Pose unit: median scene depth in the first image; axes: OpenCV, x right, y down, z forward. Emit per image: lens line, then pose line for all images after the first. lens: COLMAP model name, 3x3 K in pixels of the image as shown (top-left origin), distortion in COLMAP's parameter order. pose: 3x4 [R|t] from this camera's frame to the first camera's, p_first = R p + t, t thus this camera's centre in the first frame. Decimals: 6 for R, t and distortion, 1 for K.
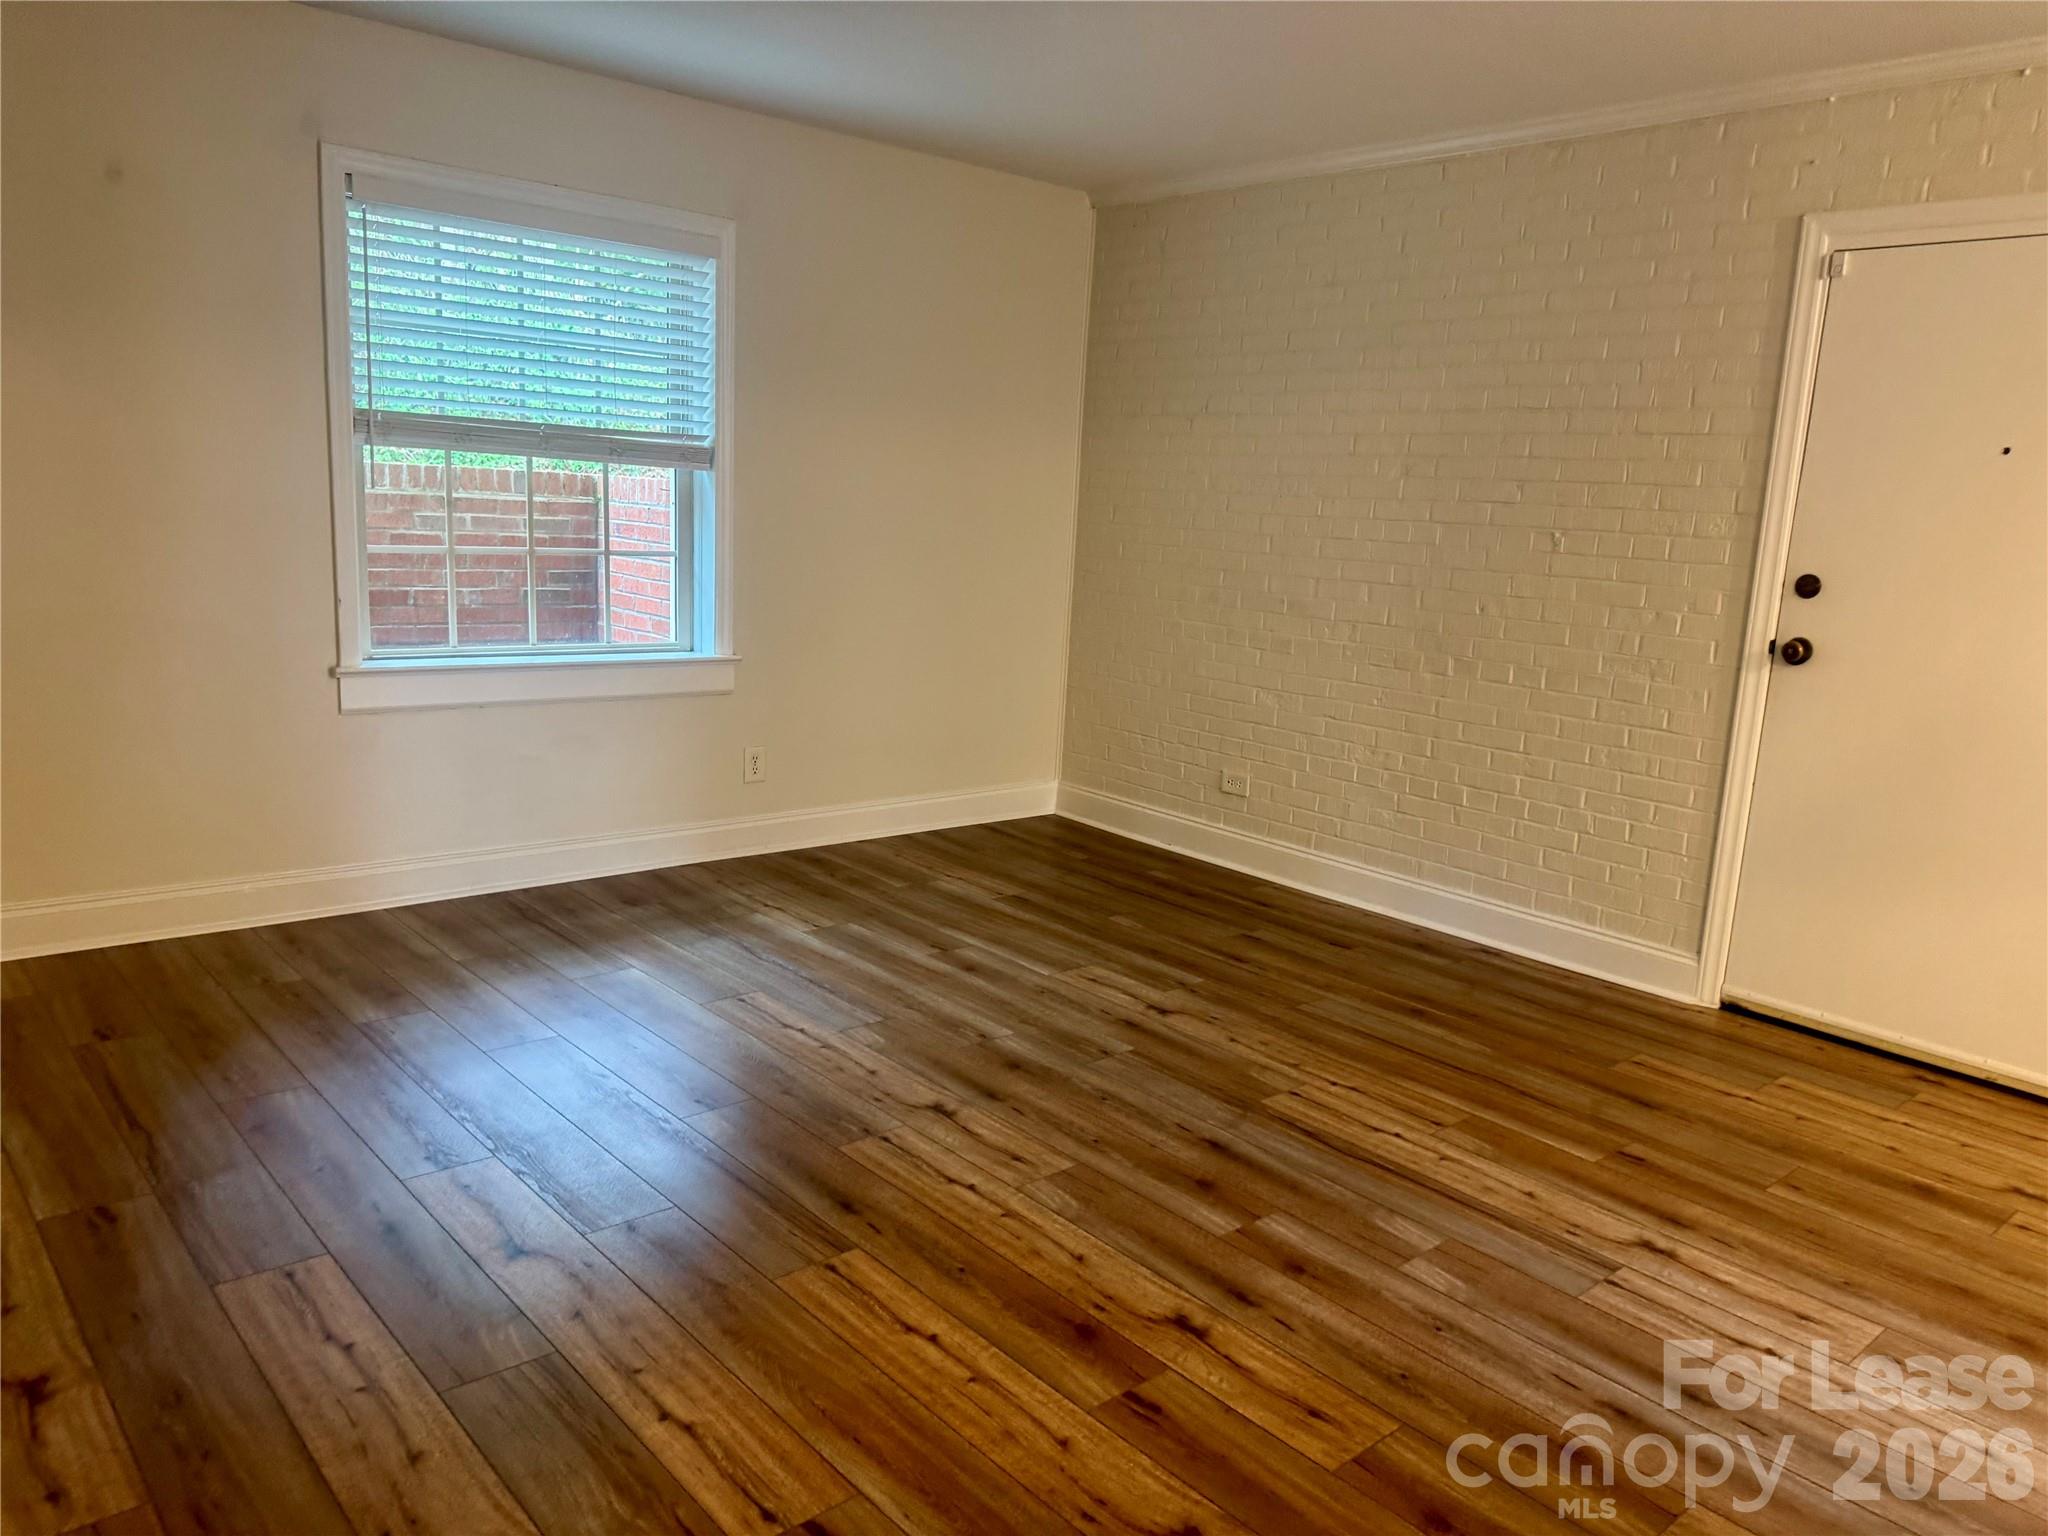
lens RADIAL K [[1469.3, 0, 1024.0], [0, 1469.3, 768.0], [0, 0, 1]] dist [0.001041, 0.000064]
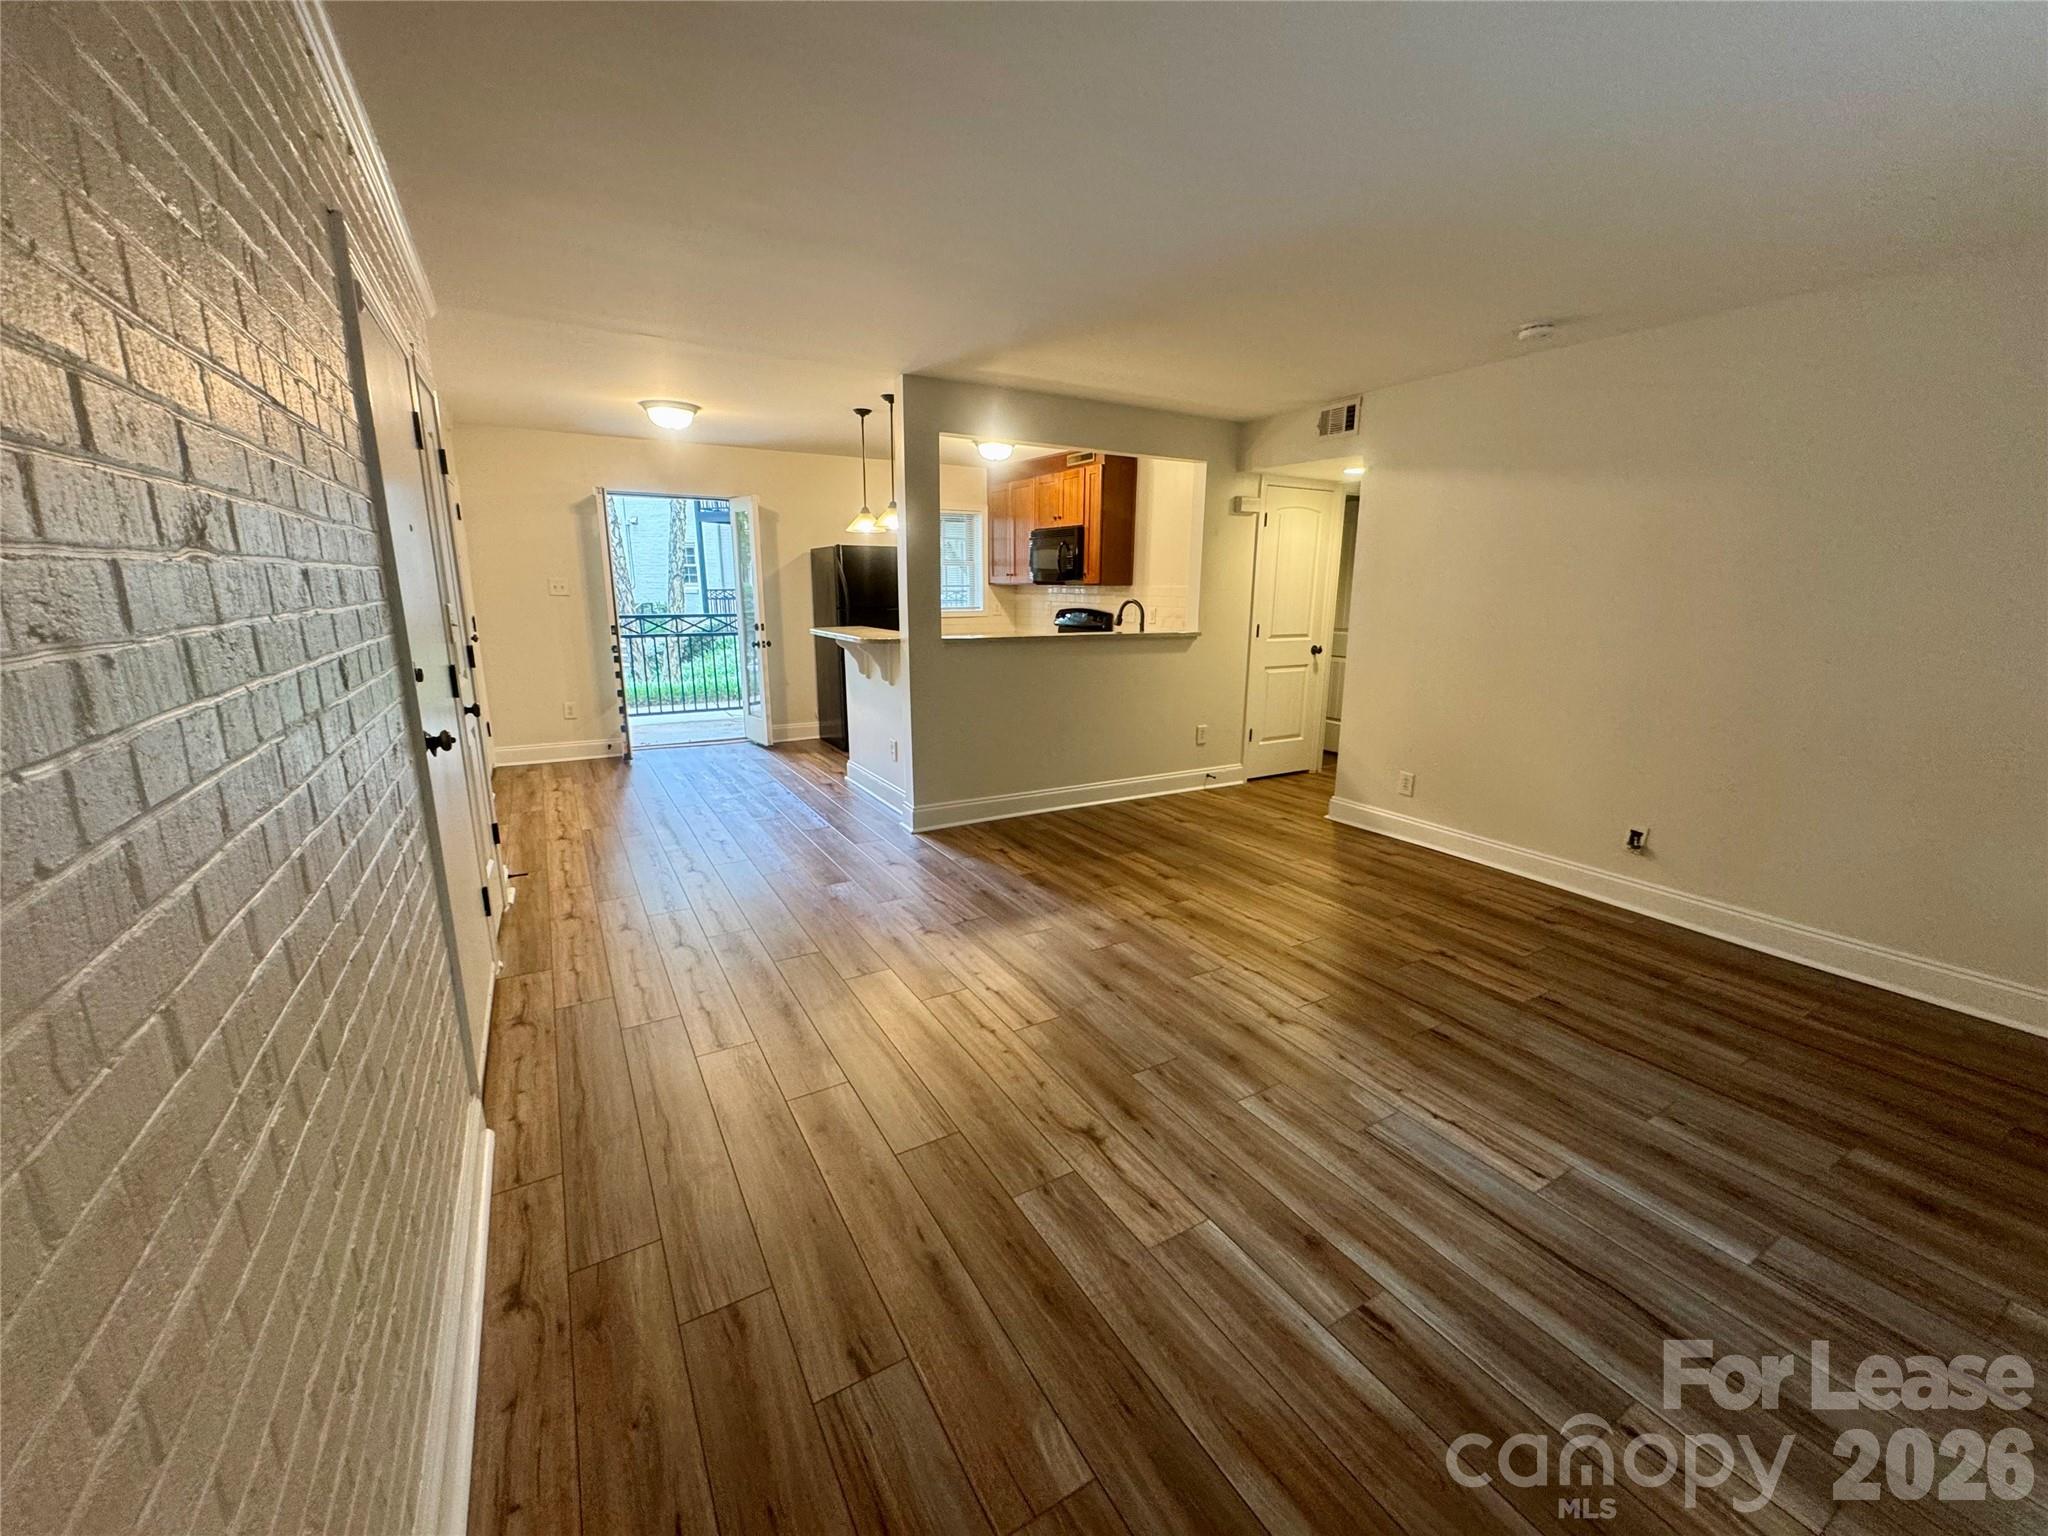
lens RADIAL K [[817.4, 0, 1024.0], [0, 817.4, 768.0], [0, 0, 1]] dist [-0.000070, 0.000010]
pose [[-0.979498, -0.101099, 0.174251, 0.078358], [-0.022896, 0.915222, 0.402299, -0.331794], [-0.200150, 0.390061, -0.898773, 1.661259]]
